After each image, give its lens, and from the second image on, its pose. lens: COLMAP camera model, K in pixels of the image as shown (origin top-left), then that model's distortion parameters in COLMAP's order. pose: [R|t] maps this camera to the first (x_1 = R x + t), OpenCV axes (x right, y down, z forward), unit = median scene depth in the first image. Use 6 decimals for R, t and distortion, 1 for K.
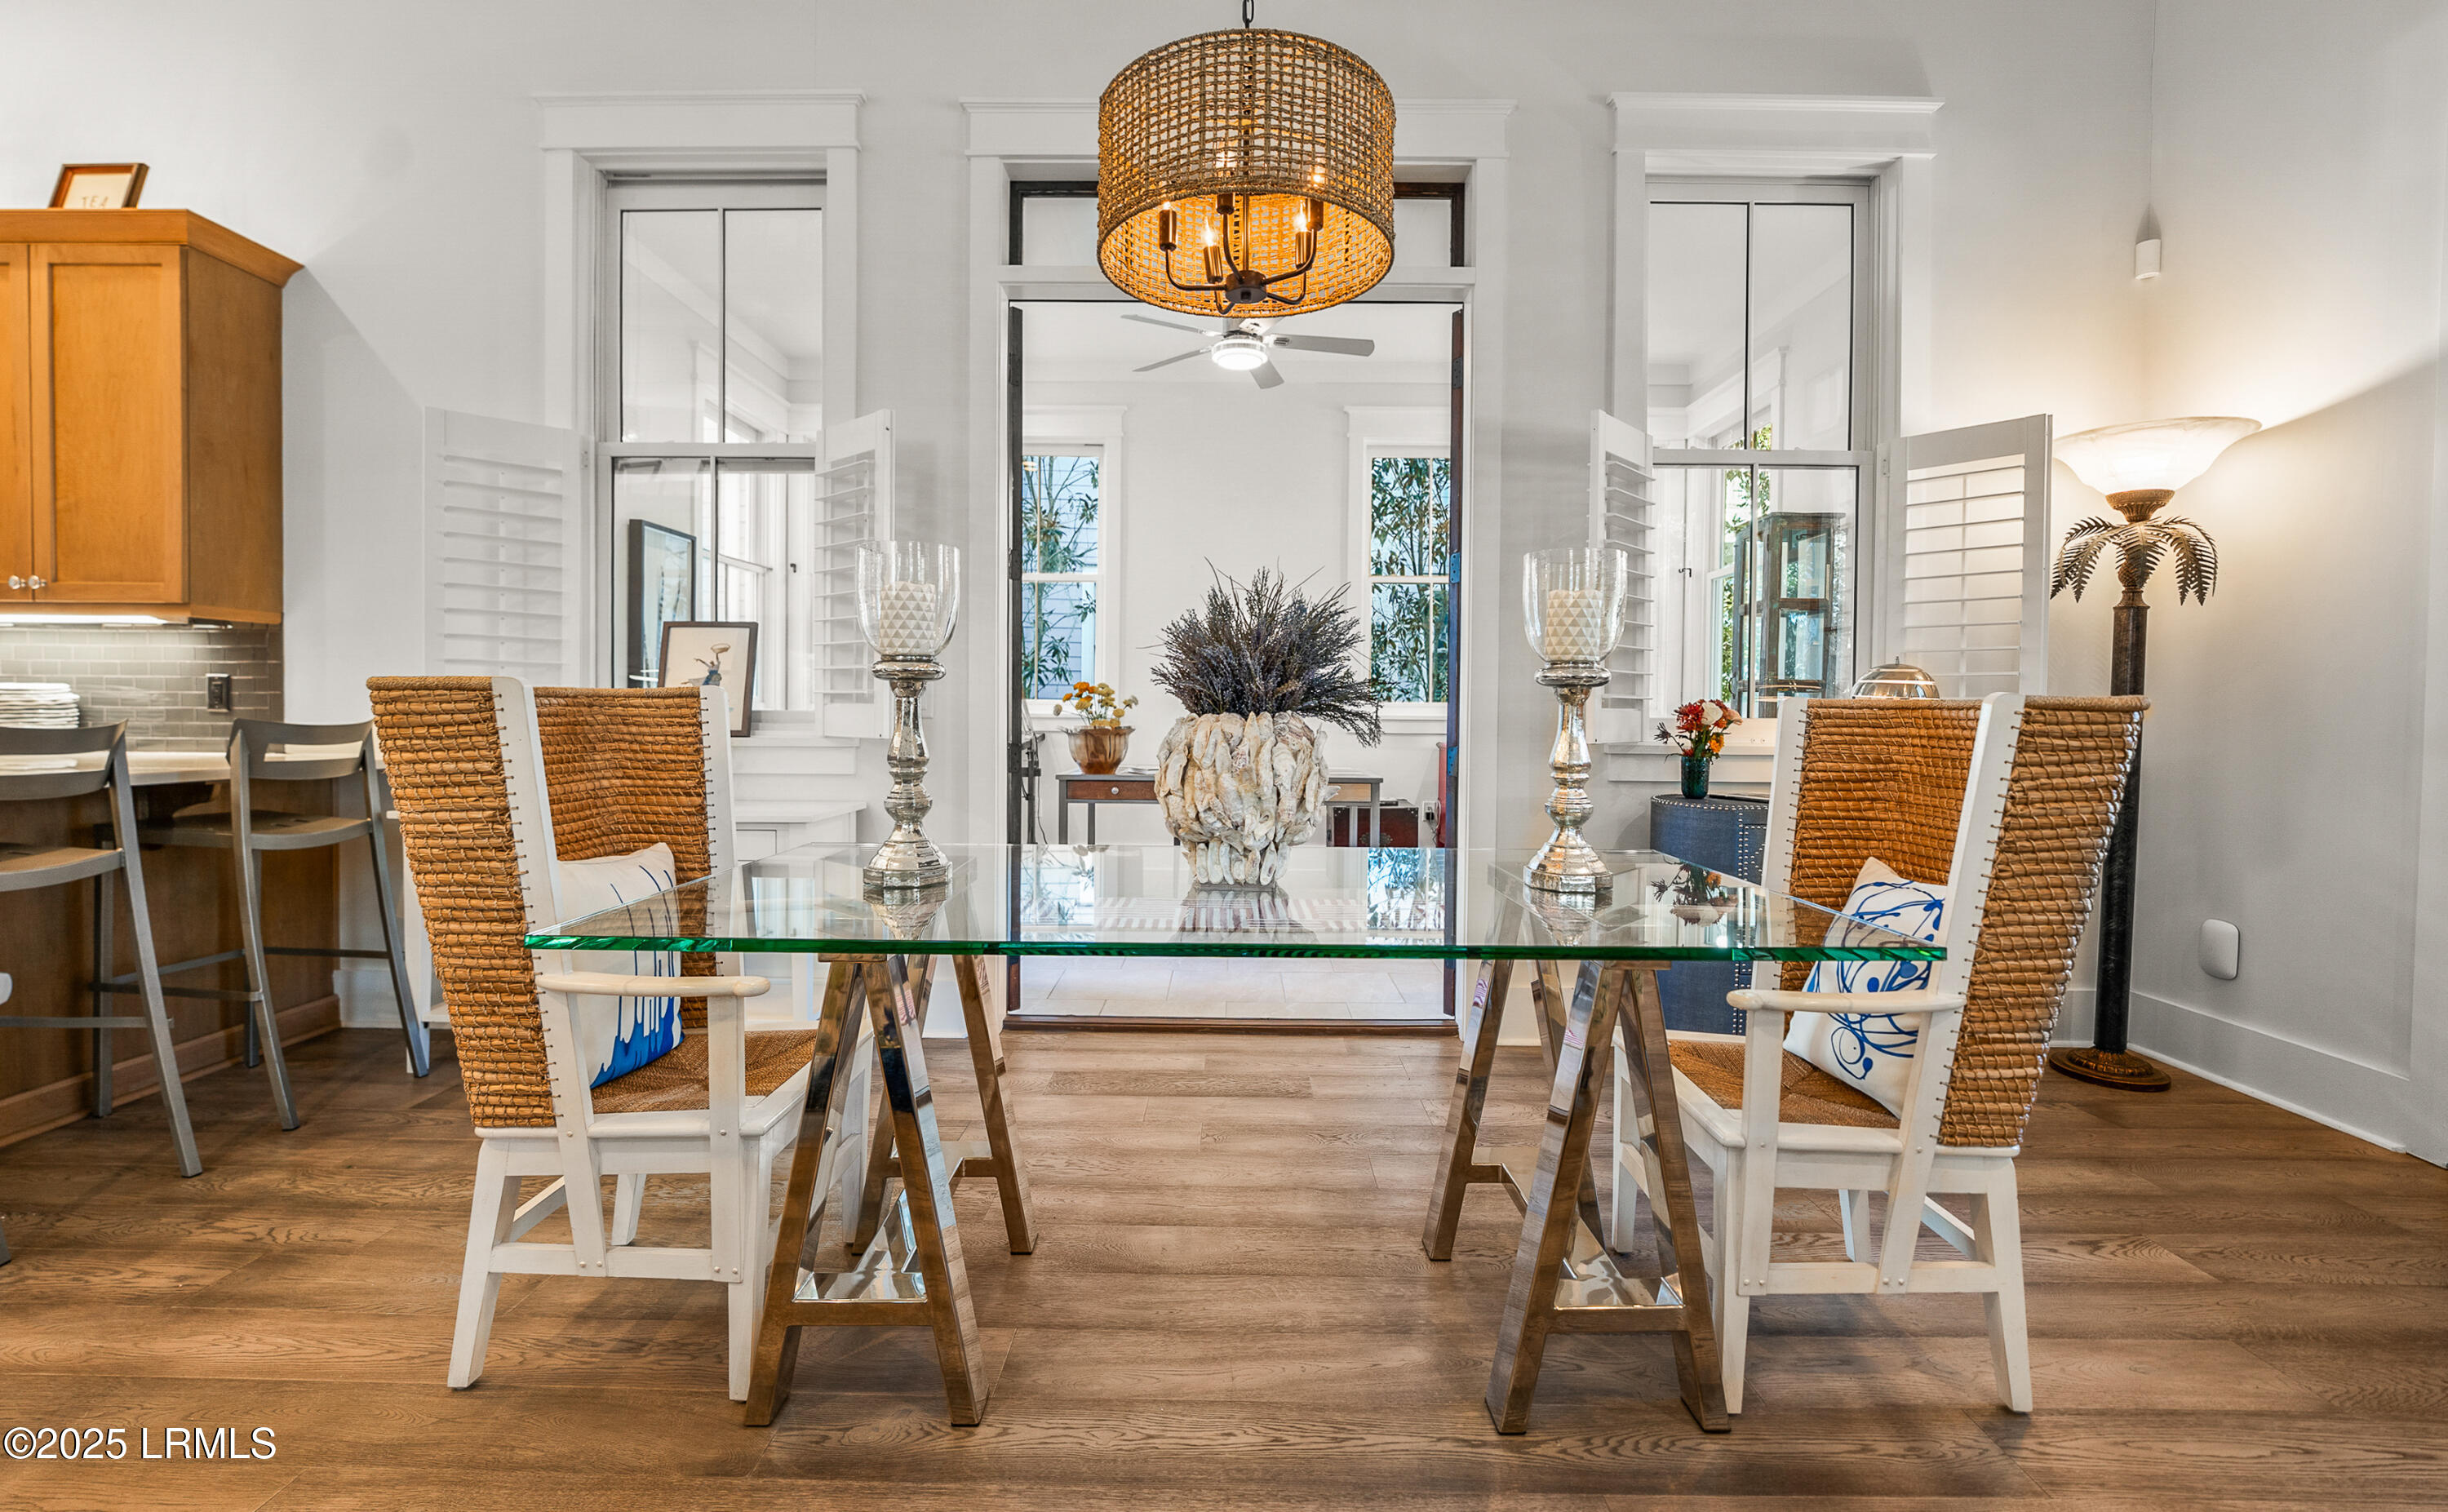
lens RADIAL K [[1011.6, 0, 1220.5], [0, 1011.6, 725.5], [0, 0, 1]] dist [-0.011076, 0.001623]
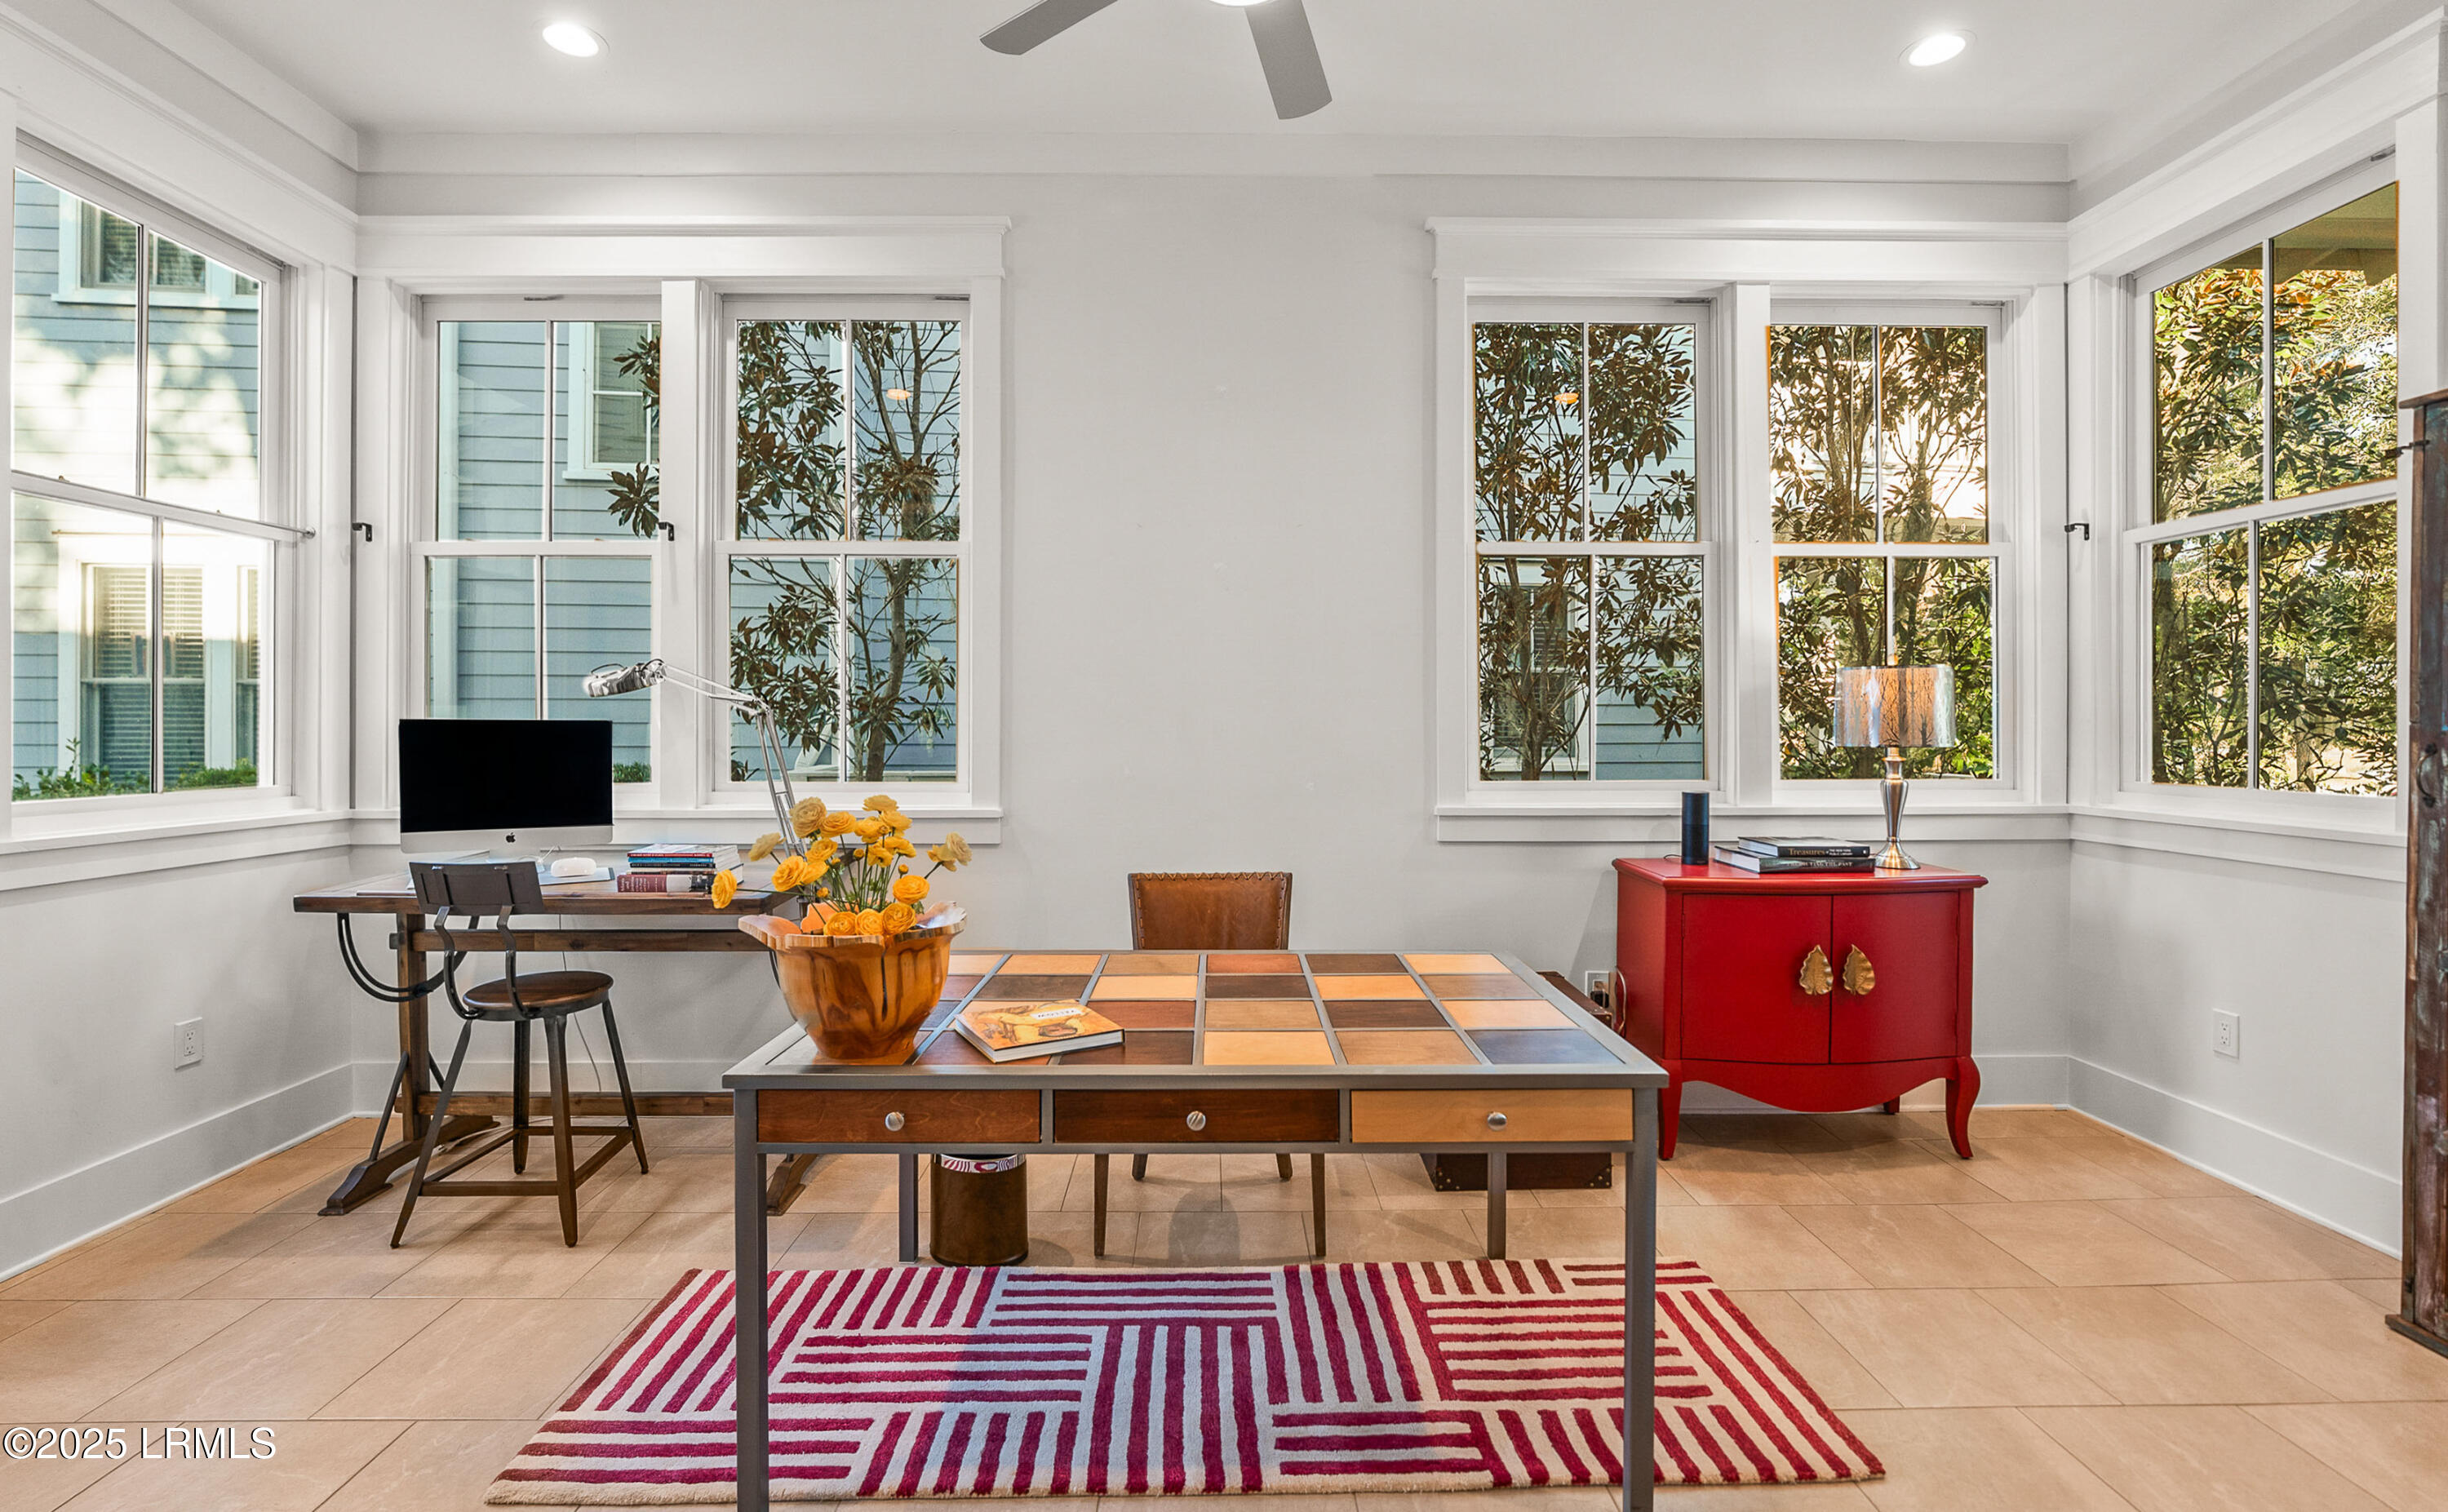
lens RADIAL K [[1080.3, 0, 1225.1], [0, 1080.3, 718.4], [0, 0, 1]] dist [-0.019442, -0.000102]
pose [[0.999479, -0.009782, 0.030752, -0.004705], [0.010373, 0.999763, -0.019130, -0.099996], [-0.030558, 0.019439, 0.999344, 0.961281]]
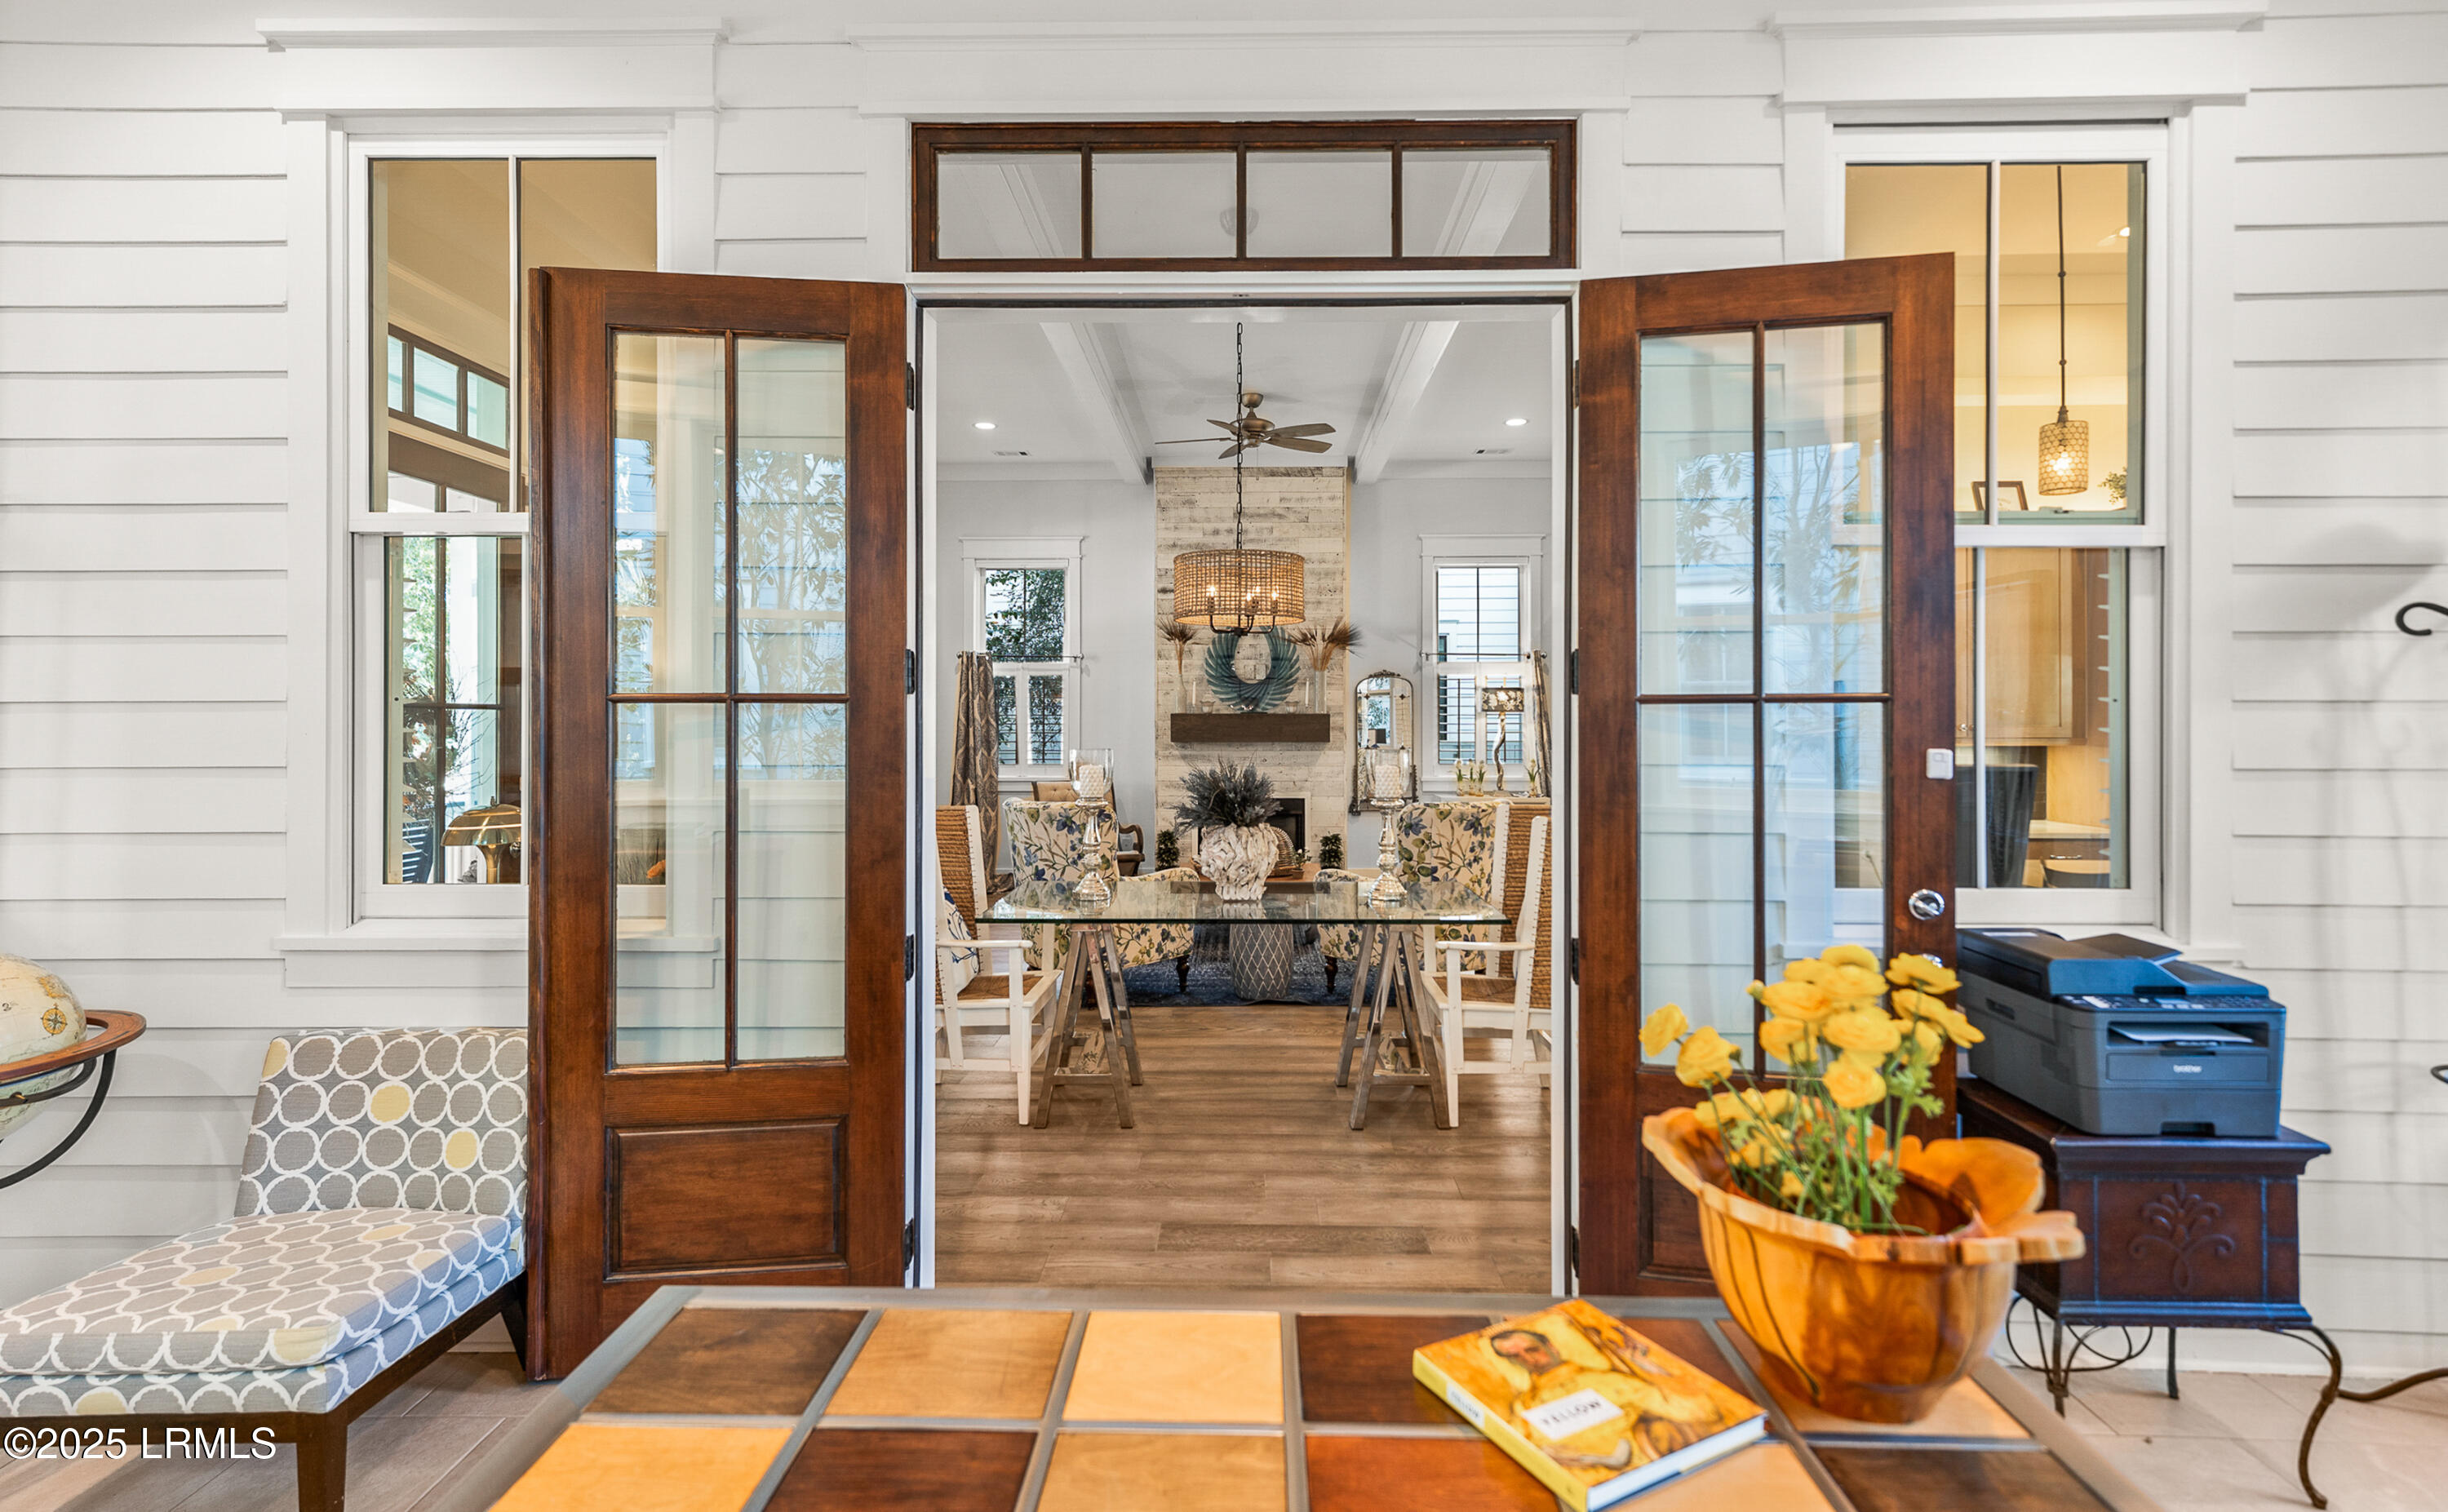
lens RADIAL K [[1124.4, 0, 1252.3], [0, 1124.4, 709.1], [0, 0, 1]] dist [0.011790, 0.002128]
pose [[-0.999848, -0.011271, -0.013319, 0.017582], [-0.011338, 0.999924, 0.004937, -0.150776], [0.013263, 0.005088, -0.999899, 1.957394]]
